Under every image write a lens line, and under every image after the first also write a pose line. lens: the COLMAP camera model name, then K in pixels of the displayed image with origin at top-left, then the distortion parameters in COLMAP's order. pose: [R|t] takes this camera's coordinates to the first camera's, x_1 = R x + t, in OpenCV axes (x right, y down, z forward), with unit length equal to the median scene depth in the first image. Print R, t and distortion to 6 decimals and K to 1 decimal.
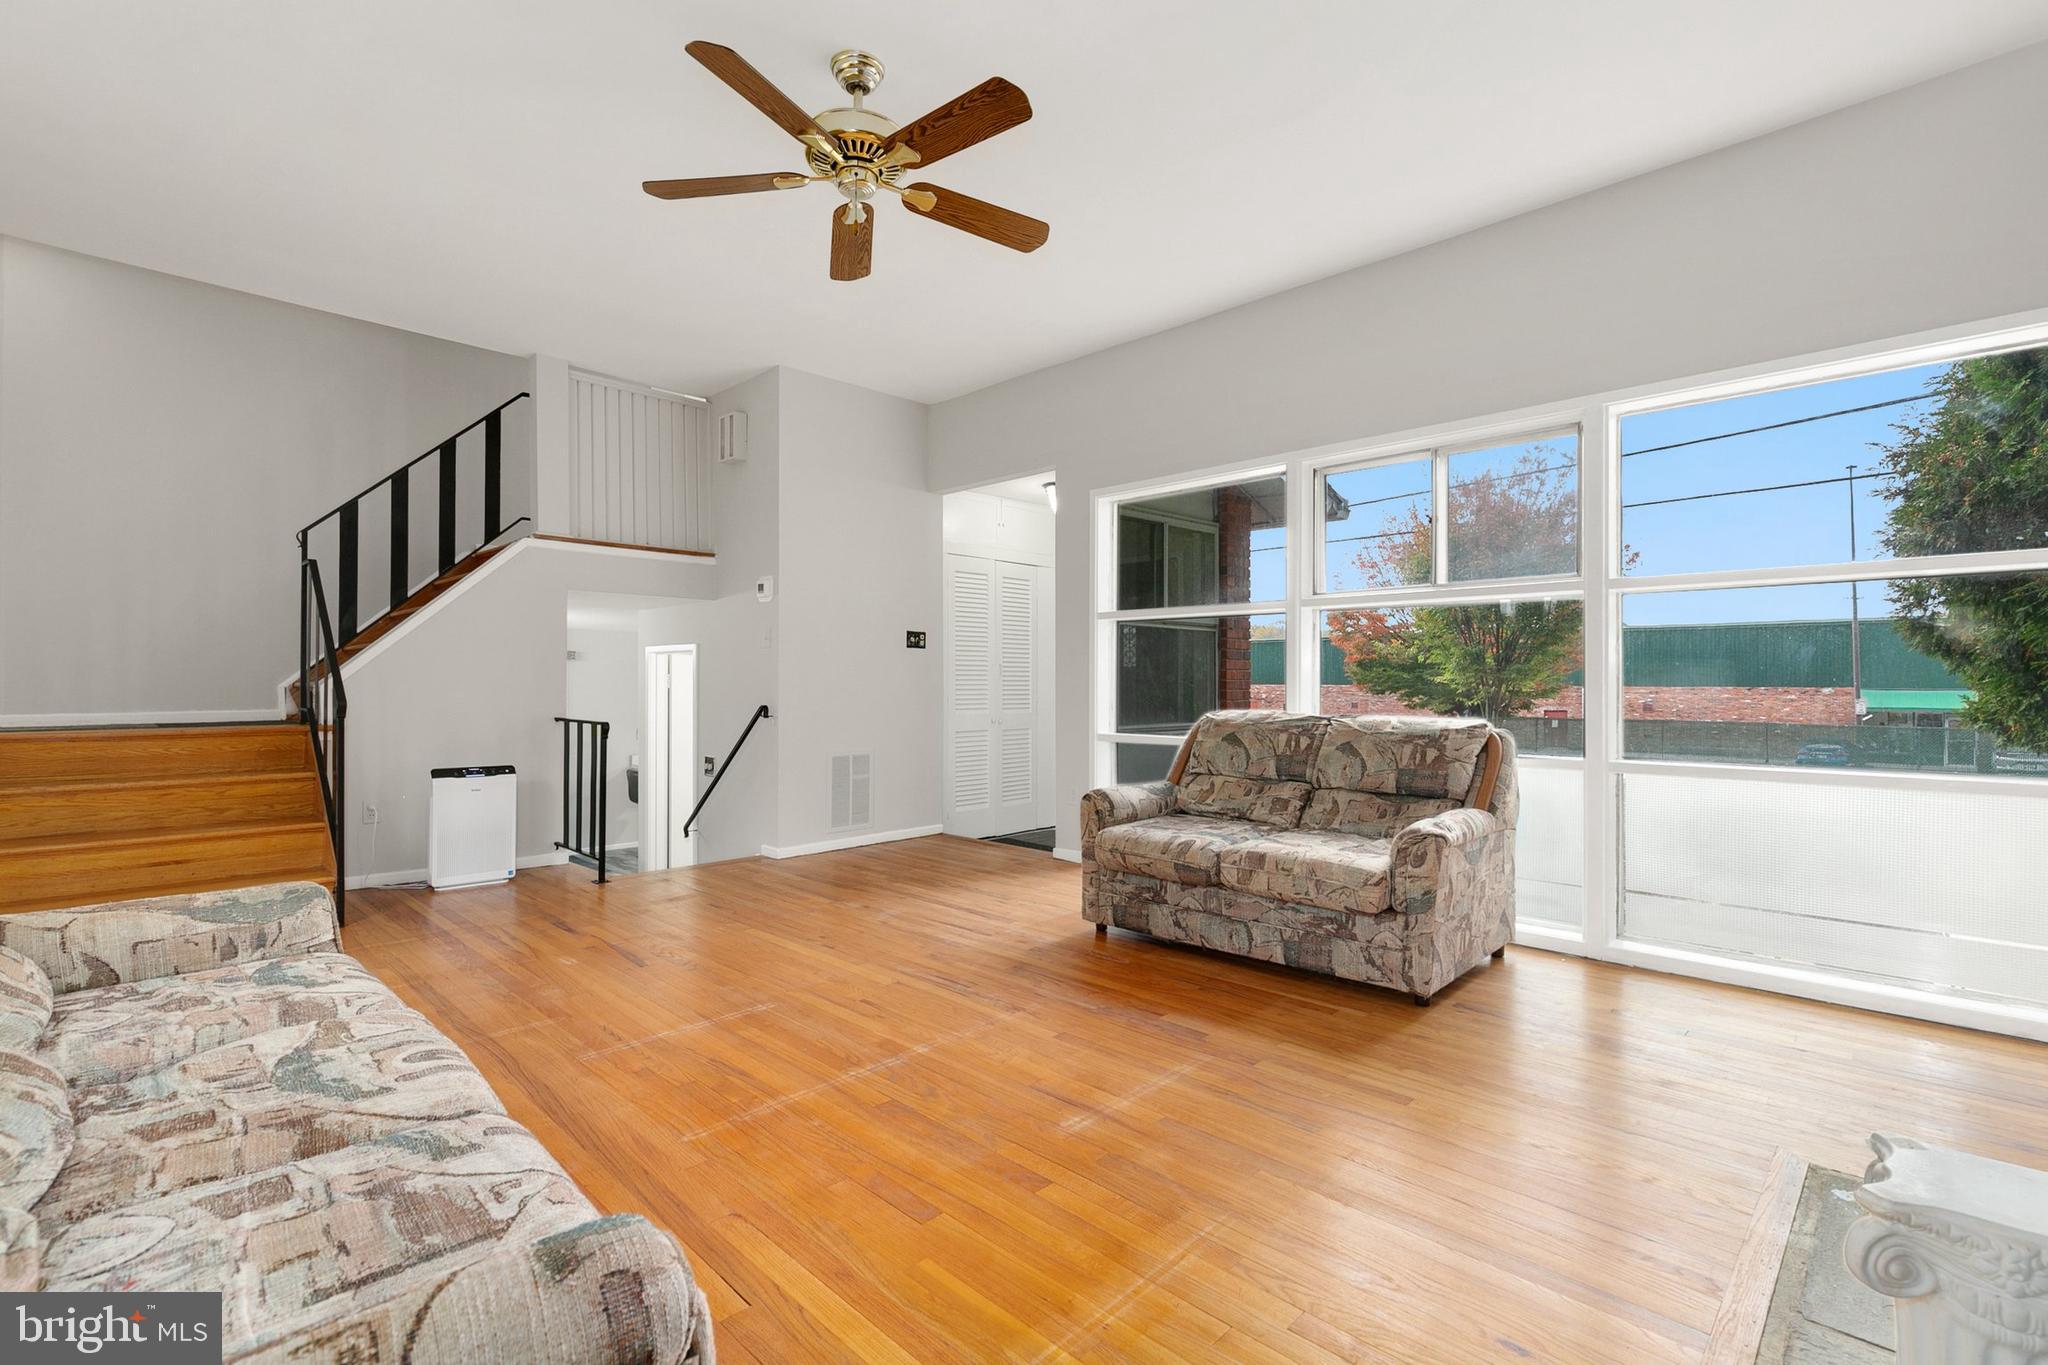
lens RADIAL K [[927.8, 0, 1020.2], [0, 927.8, 669.5], [0, 0, 1]] dist [0.011170, -0.002899]
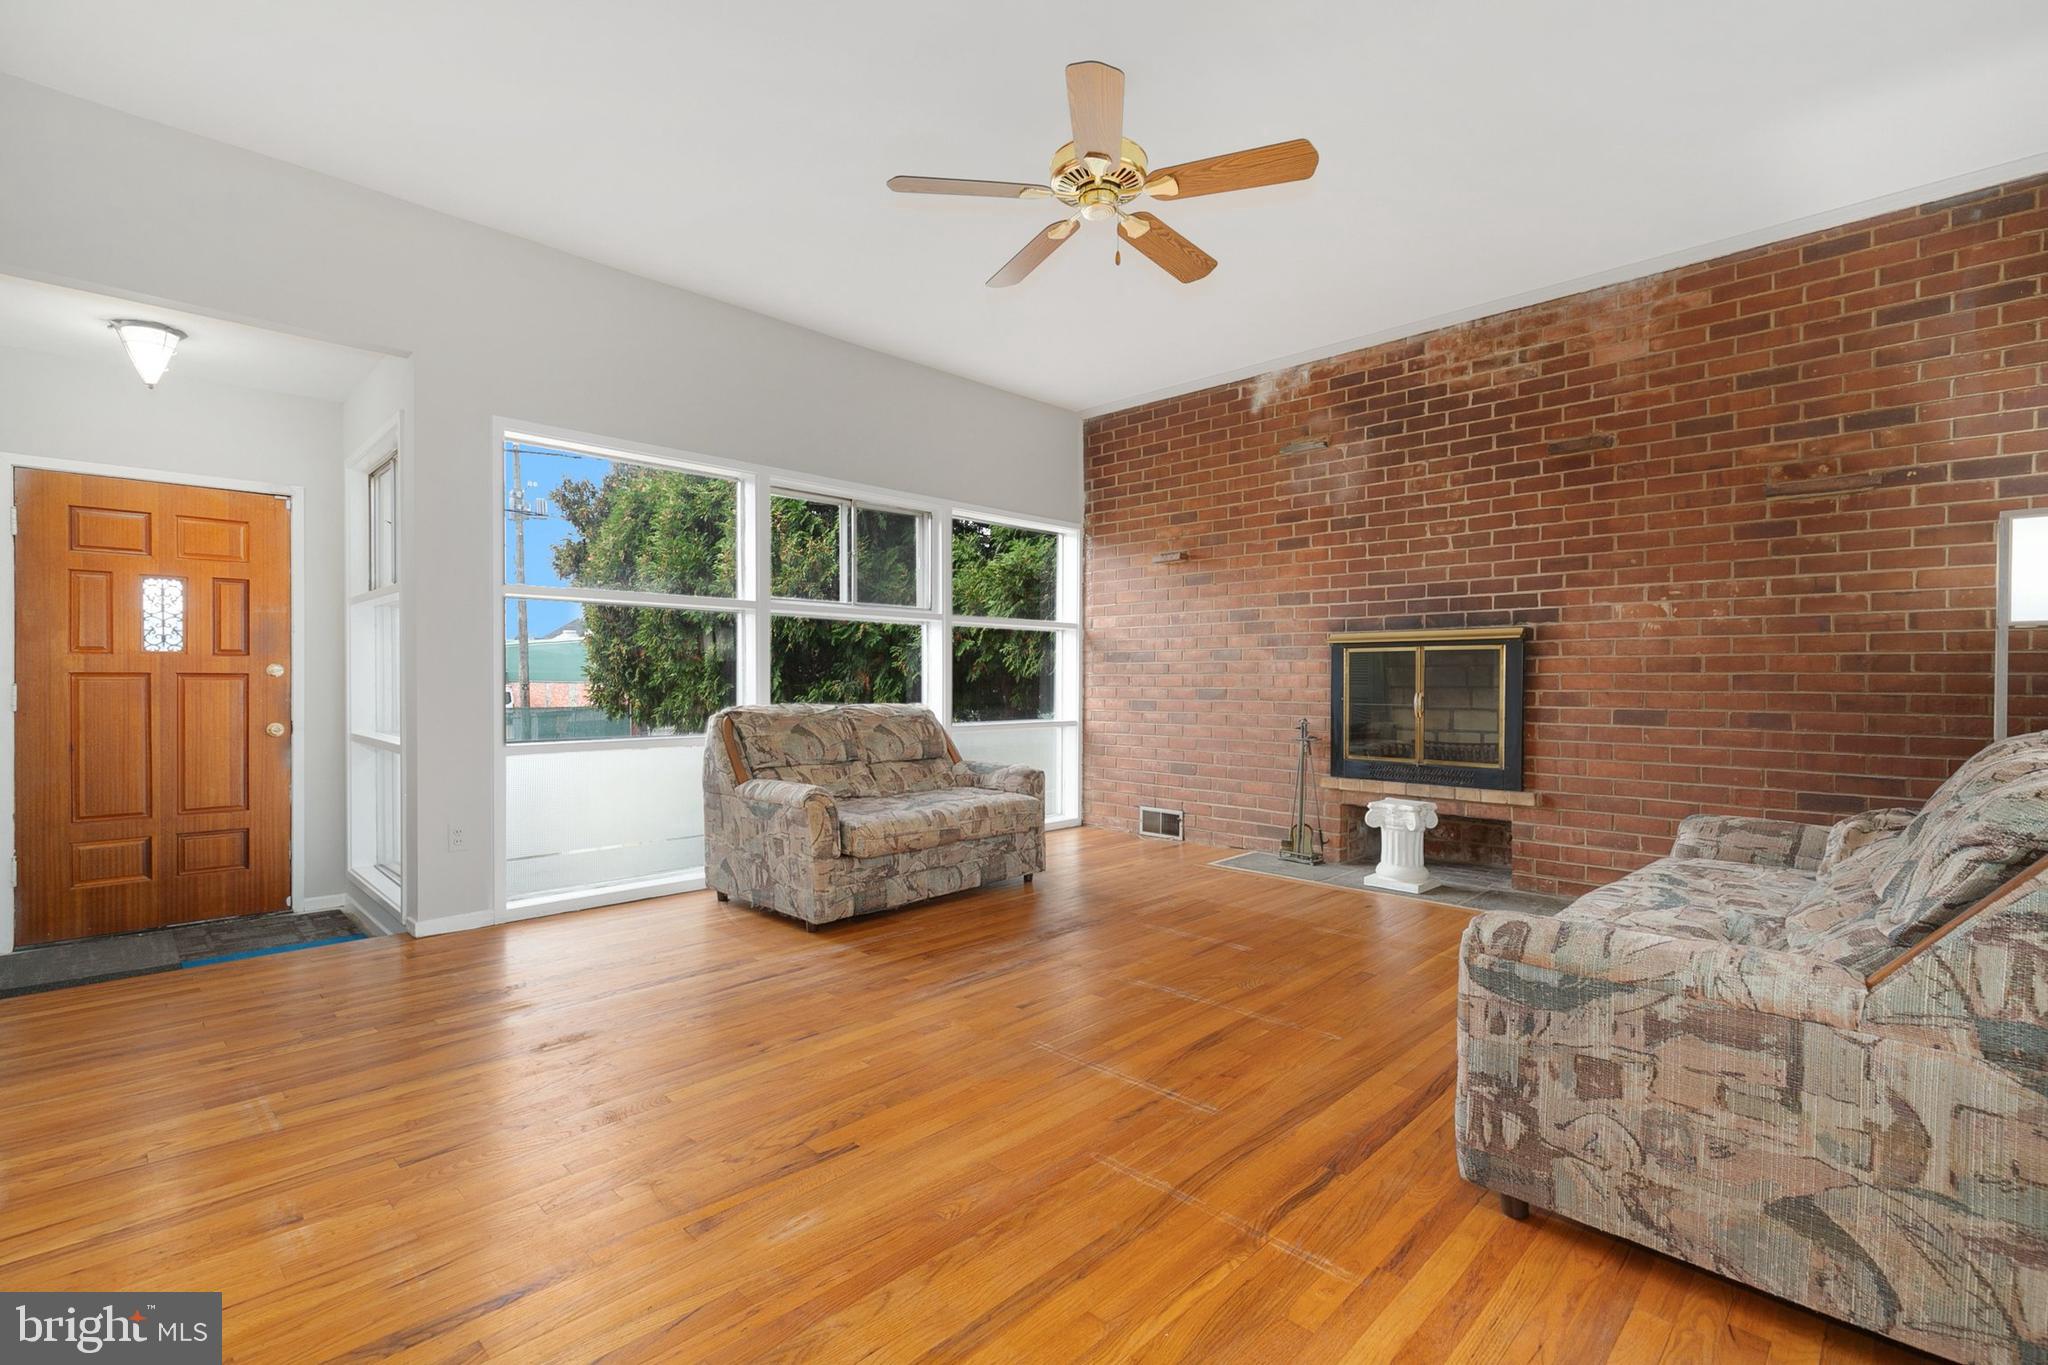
lens RADIAL K [[924.9, 0, 1012.2], [0, 924.9, 688.2], [0, 0, 1]] dist [0.010097, -0.001662]
pose [[0.005829, -0.010152, 0.999931, -1.056046], [-0.015582, 0.999826, 0.010242, 0.014148], [-0.999862, -0.015641, 0.005669, 0.944500]]
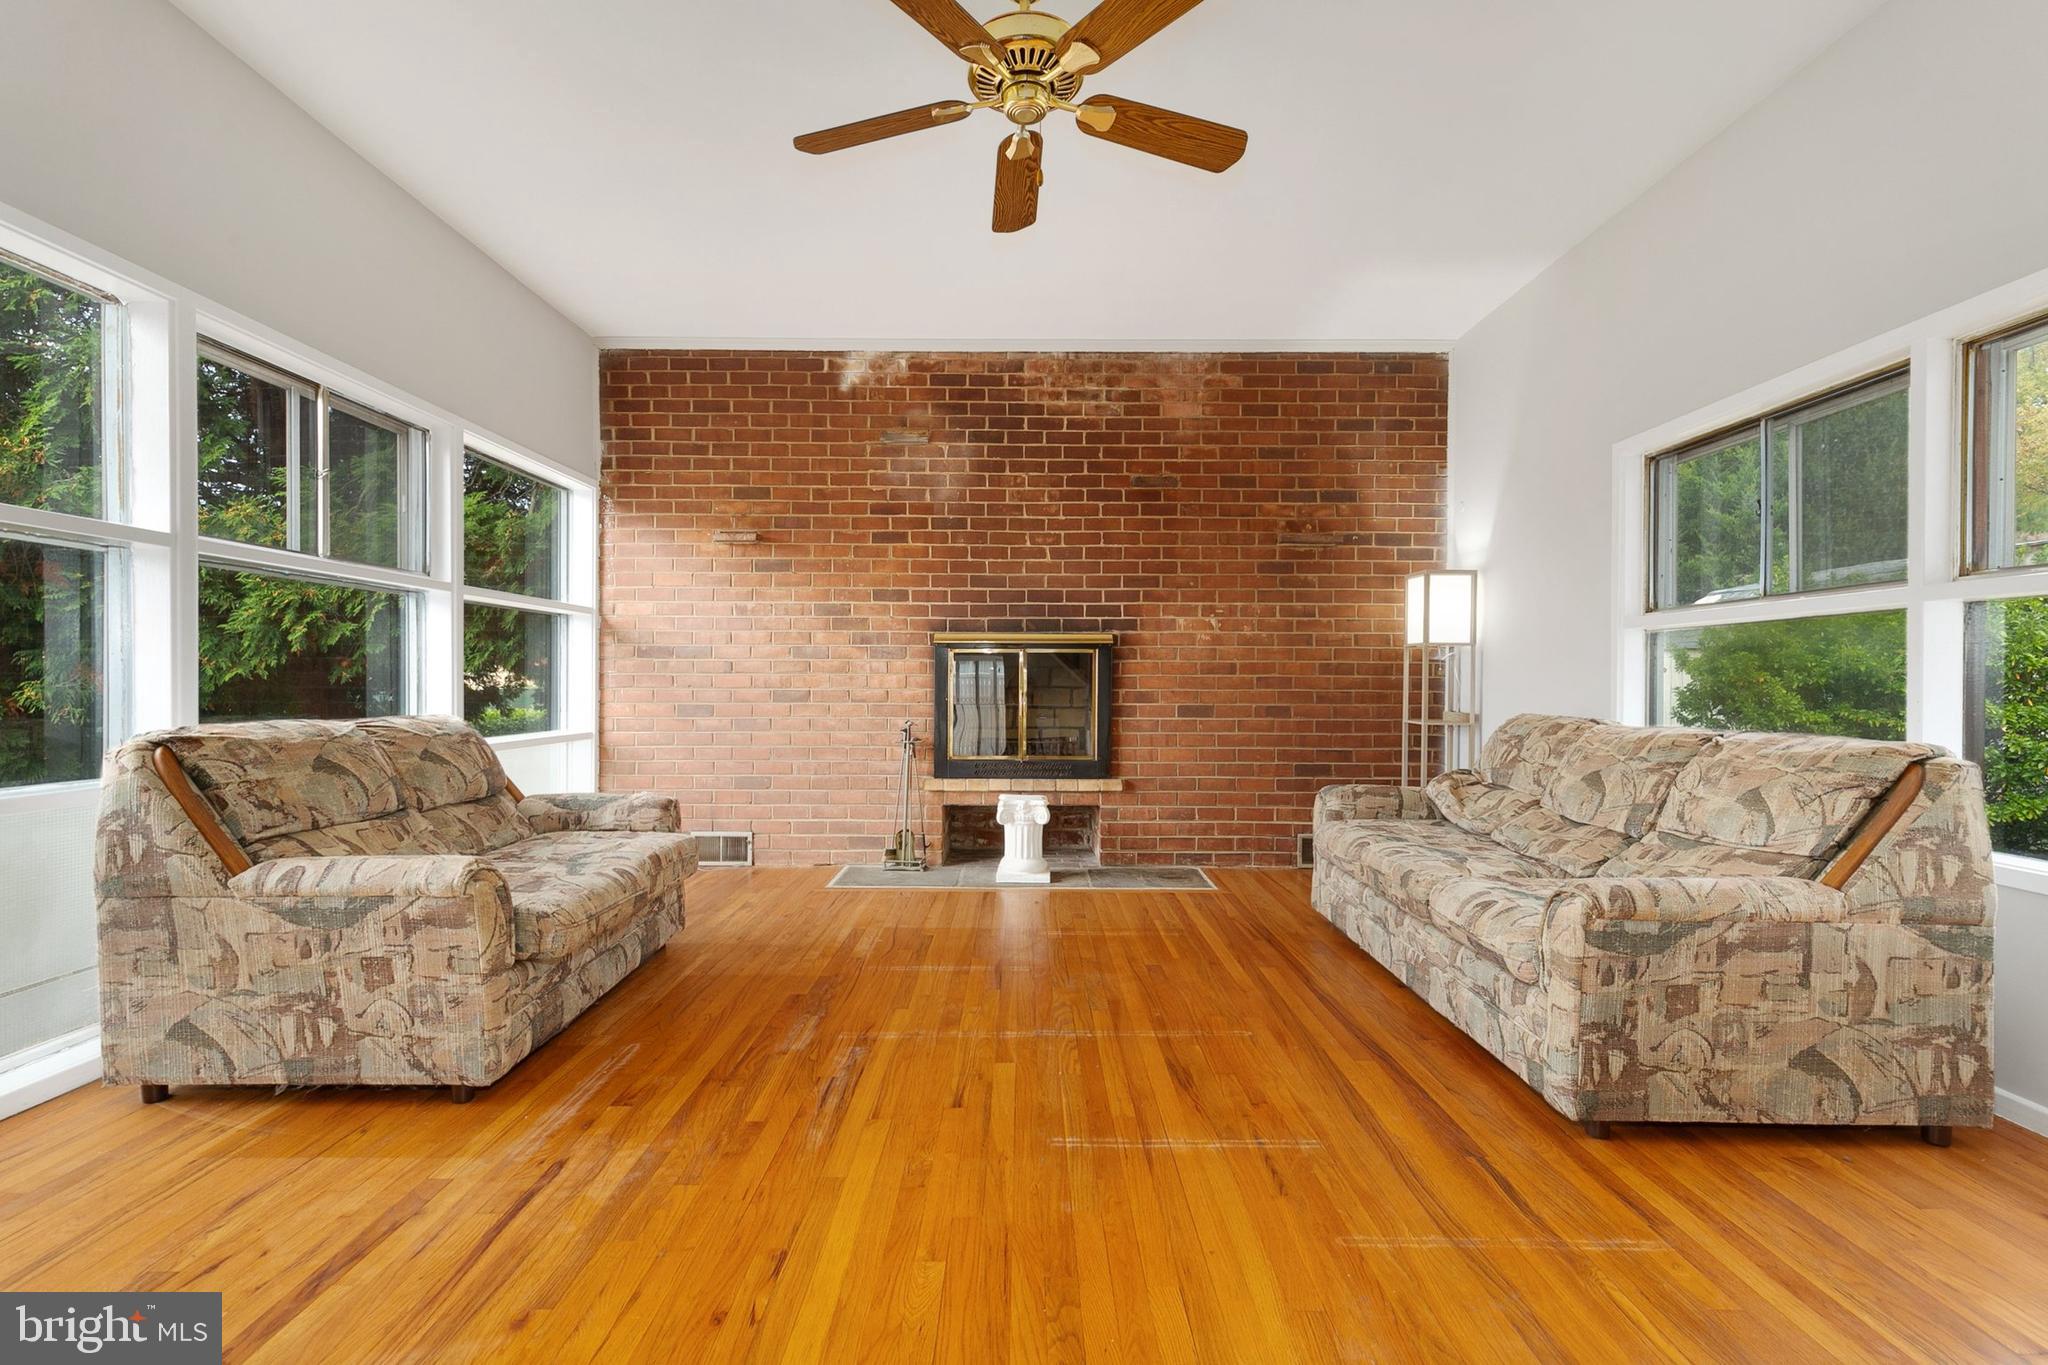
lens RADIAL K [[924.9, 0, 1012.2], [0, 924.9, 688.2], [0, 0, 1]] dist [0.010097, -0.001662]
pose [[-0.698579, -0.007885, 0.715489, -0.679956], [-0.013396, 0.999908, -0.002060, 0.022393], [-0.715407, -0.011024, -0.698621, 1.394728]]
